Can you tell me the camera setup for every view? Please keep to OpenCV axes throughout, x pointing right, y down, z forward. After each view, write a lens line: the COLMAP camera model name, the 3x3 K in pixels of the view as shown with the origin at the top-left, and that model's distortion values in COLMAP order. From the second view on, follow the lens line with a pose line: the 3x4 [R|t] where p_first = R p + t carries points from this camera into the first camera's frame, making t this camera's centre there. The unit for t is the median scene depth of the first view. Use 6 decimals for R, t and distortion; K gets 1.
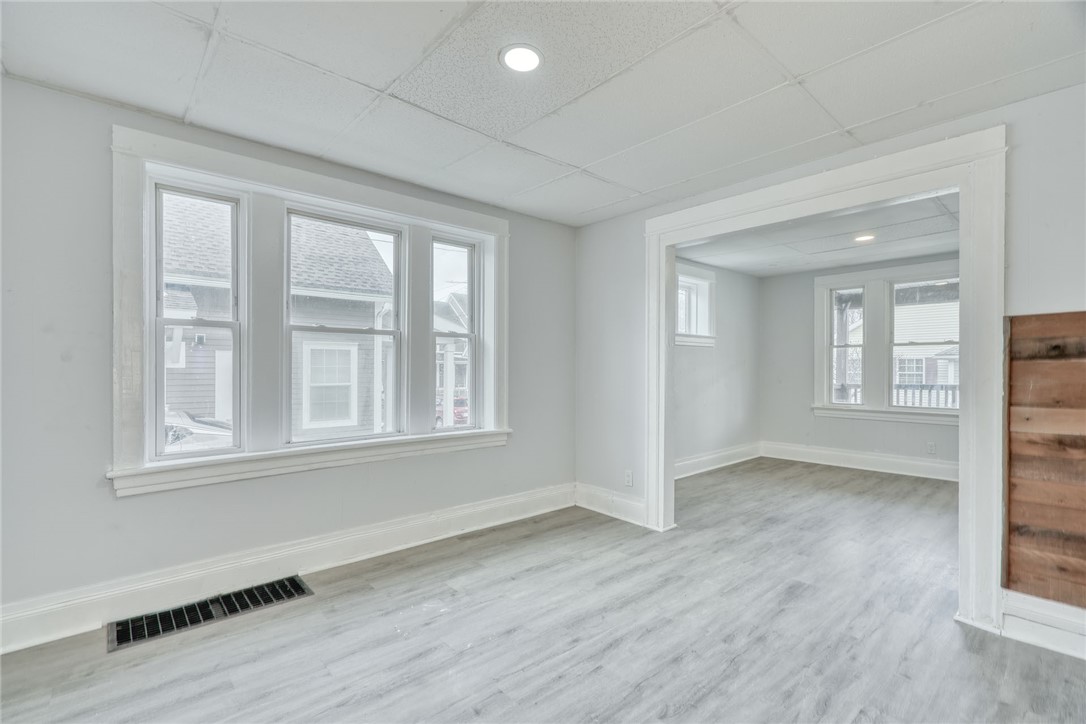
lens RADIAL K [[495.4, 0, 543.4], [0, 495.4, 364.5], [0, 0, 1]] dist [-0.005807, 0.000865]
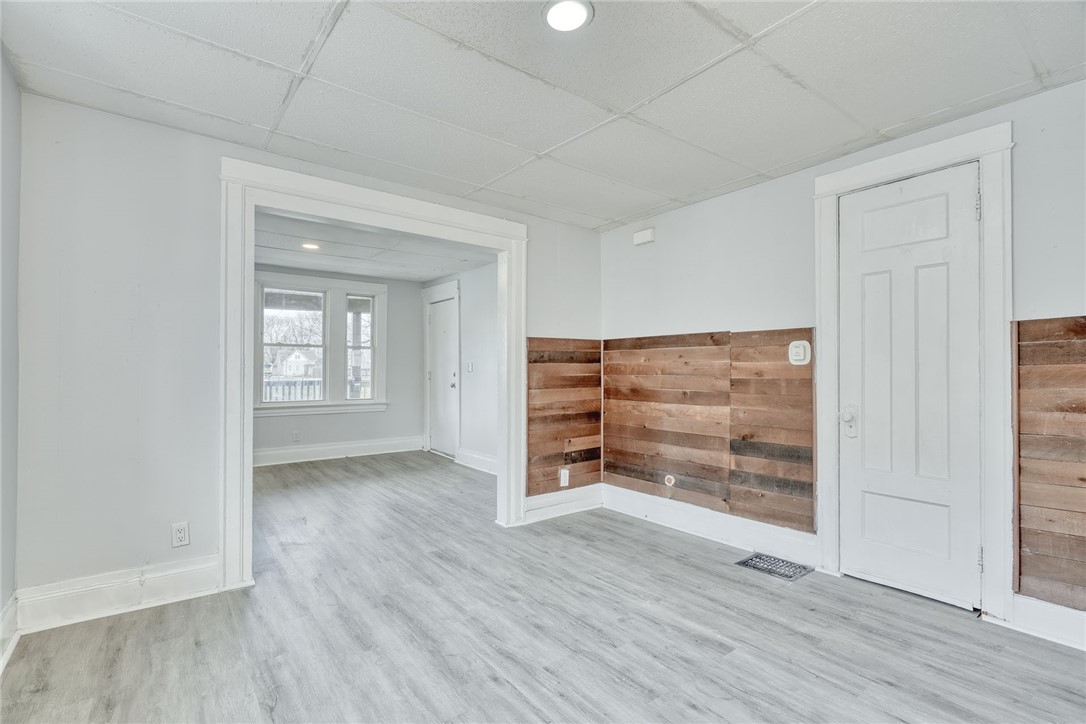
lens RADIAL K [[495.4, 0, 544.5], [0, 495.4, 364.7], [0, 0, 1]] dist [-0.005807, 0.000865]
pose [[0.065561, 0.006608, 0.997827, -0.699227], [-0.010791, 0.999924, -0.005913, 0.006745], [-0.997790, -0.010380, 0.065628, 0.750050]]
